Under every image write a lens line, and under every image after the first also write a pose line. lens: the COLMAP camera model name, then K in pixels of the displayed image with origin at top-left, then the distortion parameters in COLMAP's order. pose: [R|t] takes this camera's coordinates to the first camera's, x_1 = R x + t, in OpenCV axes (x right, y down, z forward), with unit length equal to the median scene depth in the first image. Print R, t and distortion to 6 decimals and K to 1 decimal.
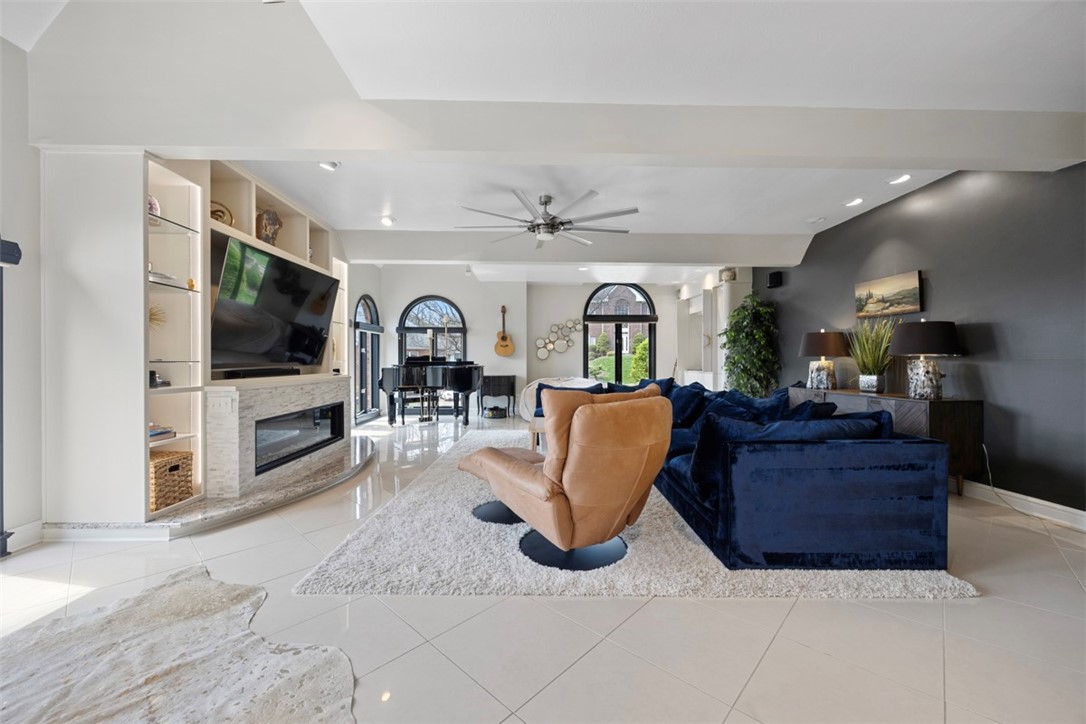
lens RADIAL K [[418.4, 0, 543.0], [0, 418.4, 362.0], [0, 0, 1]] dist [-0.001769, -0.000082]
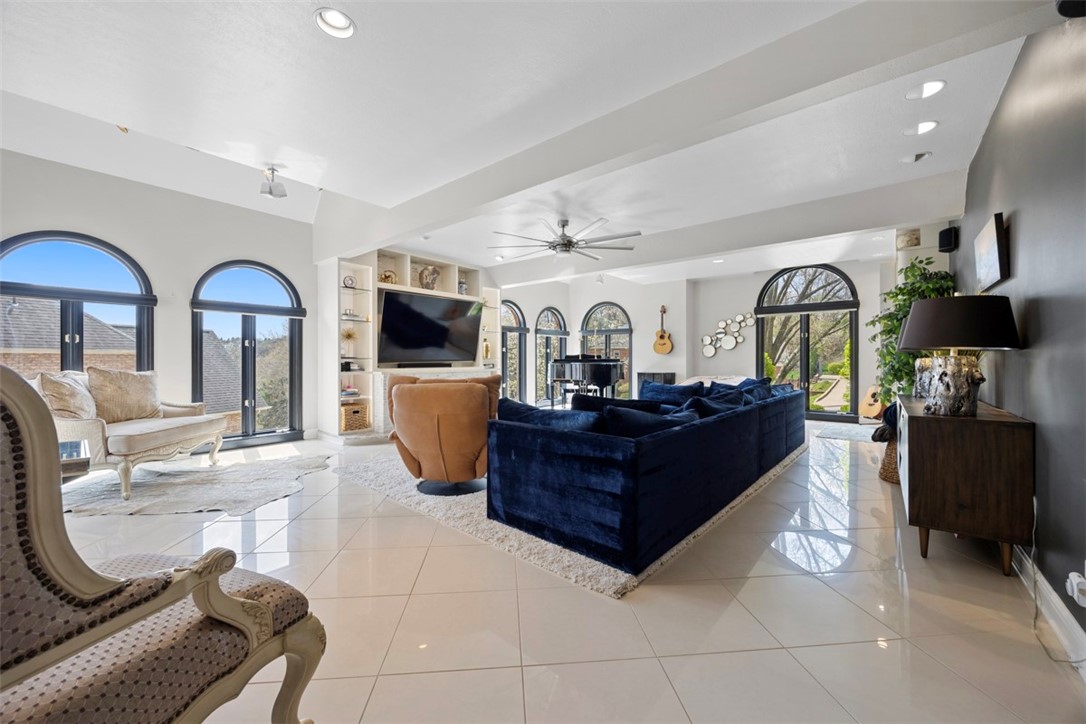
lens RADIAL K [[411.9, 0, 543.0], [0, 411.9, 362.0], [0, 0, 1]] dist [-0.001357, -0.000057]
pose [[0.750360, 0.004995, -0.661010, 0.686361], [-0.002456, 0.999986, 0.004768, 0.002791], [0.661025, -0.001954, 0.750362, 0.074365]]
